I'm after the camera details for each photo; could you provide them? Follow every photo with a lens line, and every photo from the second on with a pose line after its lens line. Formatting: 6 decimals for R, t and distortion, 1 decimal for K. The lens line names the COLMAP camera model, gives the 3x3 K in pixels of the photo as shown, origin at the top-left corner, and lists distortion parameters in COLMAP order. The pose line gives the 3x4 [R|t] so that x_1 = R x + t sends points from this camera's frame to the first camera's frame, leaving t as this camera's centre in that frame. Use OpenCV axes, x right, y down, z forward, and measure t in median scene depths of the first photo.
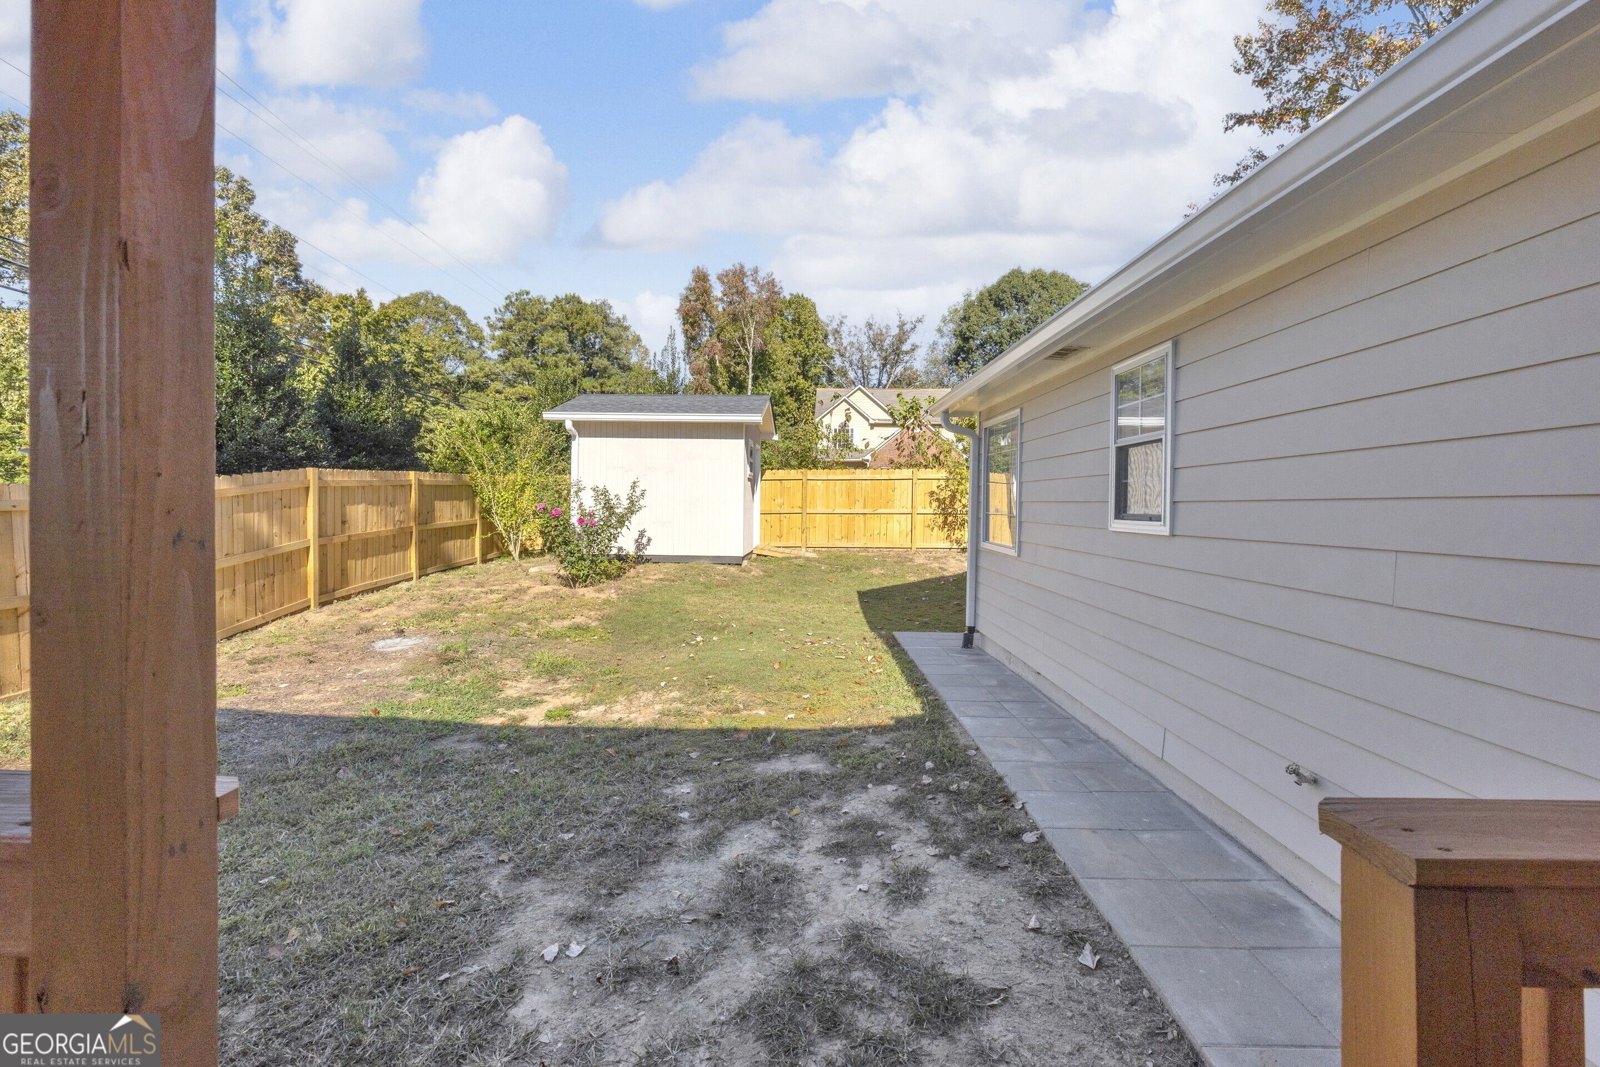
lens RADIAL K [[654.0, 0, 799.7], [0, 654.0, 511.9], [0, 0, 1]] dist [0.001504, 0.000138]
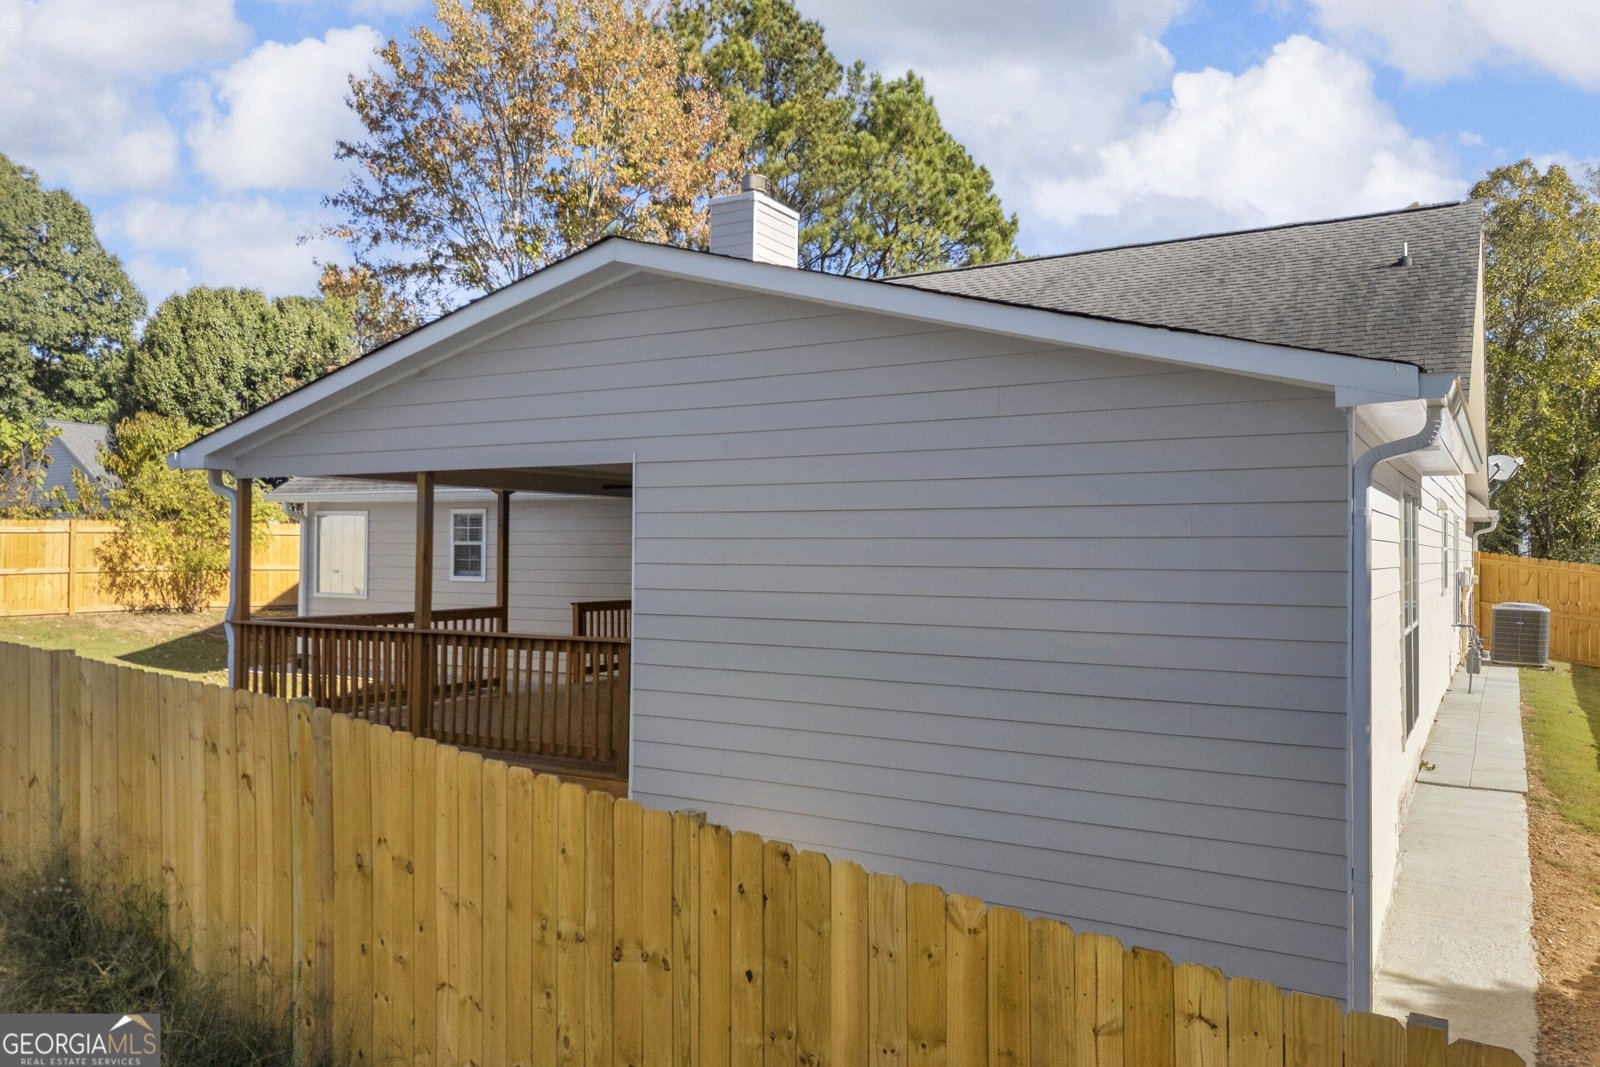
lens RADIAL K [[1191.4, 0, 794.7], [0, 1191.4, 533.4], [0, 0, 1]] dist [0.077040, -0.080761]
pose [[0.504731, 0.008604, 0.863234, -0.209198], [0.010773, 0.999810, -0.016265, -0.004397], [-0.863210, 0.017509, 0.504542, -0.176642]]
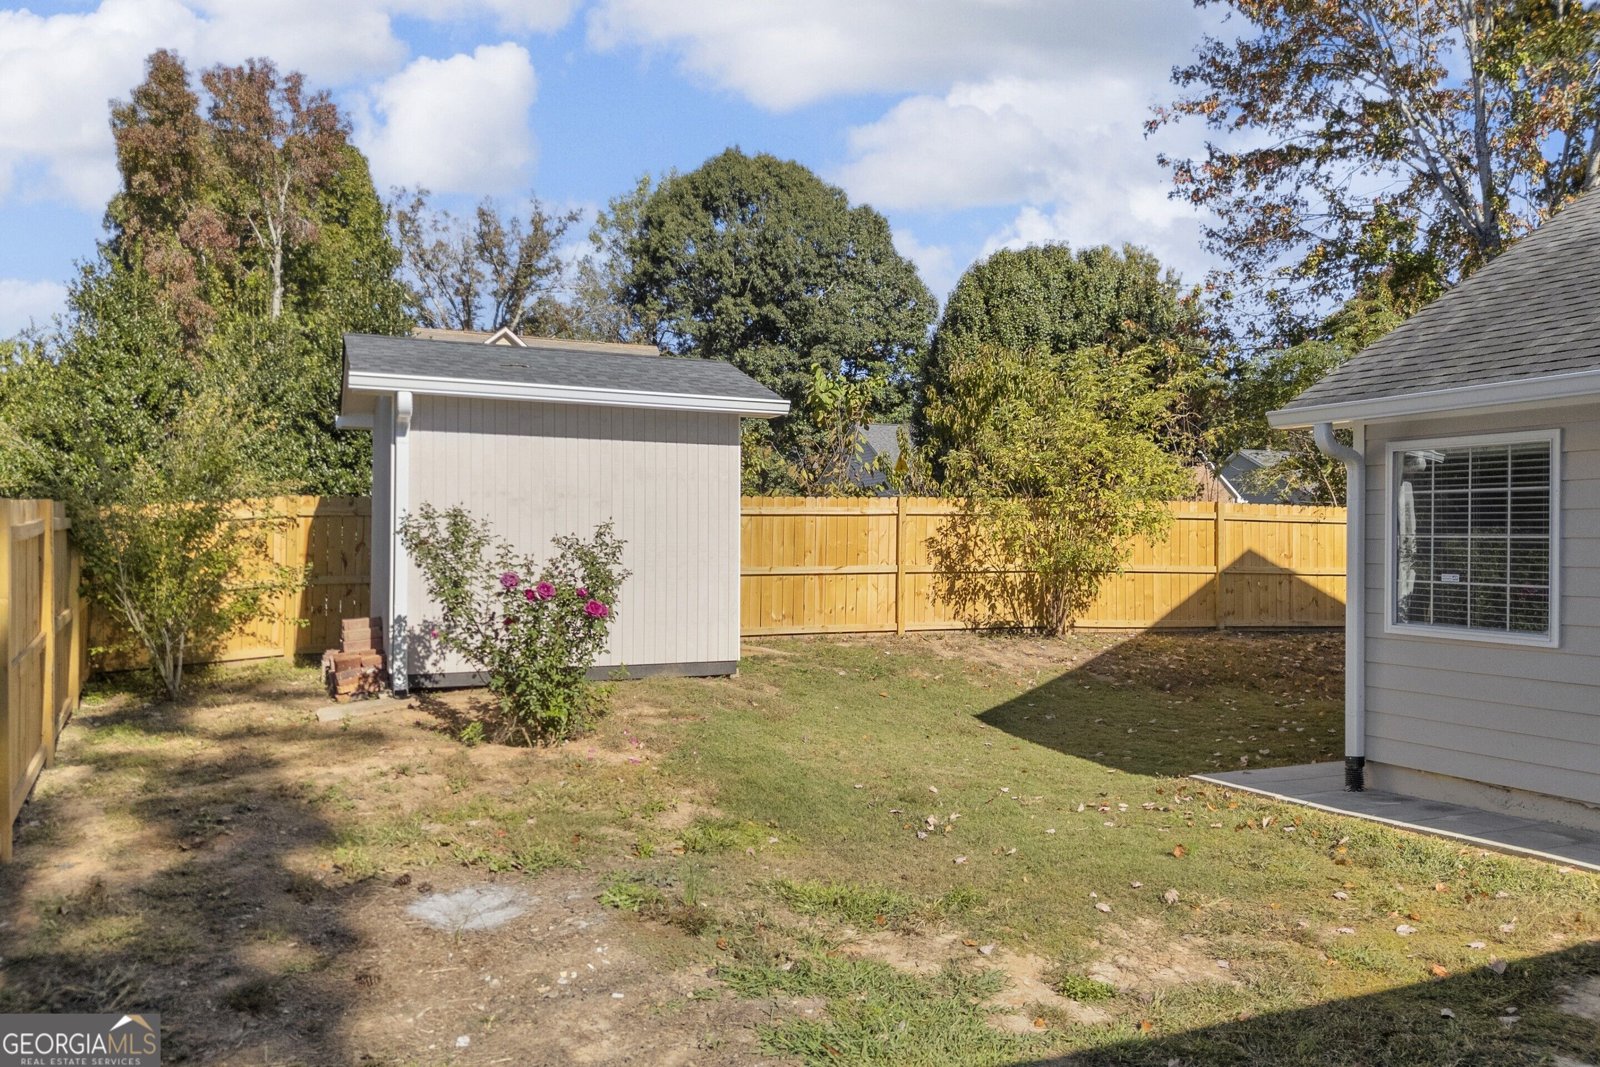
lens RADIAL K [[1191.4, 0, 794.7], [0, 1191.4, 533.4], [0, 0, 1]] dist [0.077040, -0.080761]
pose [[0.904502, 0.003397, 0.426456, -0.109793], [0.006881, 0.999722, -0.022558, -0.003455], [-0.426414, 0.023338, 0.904227, 0.020059]]
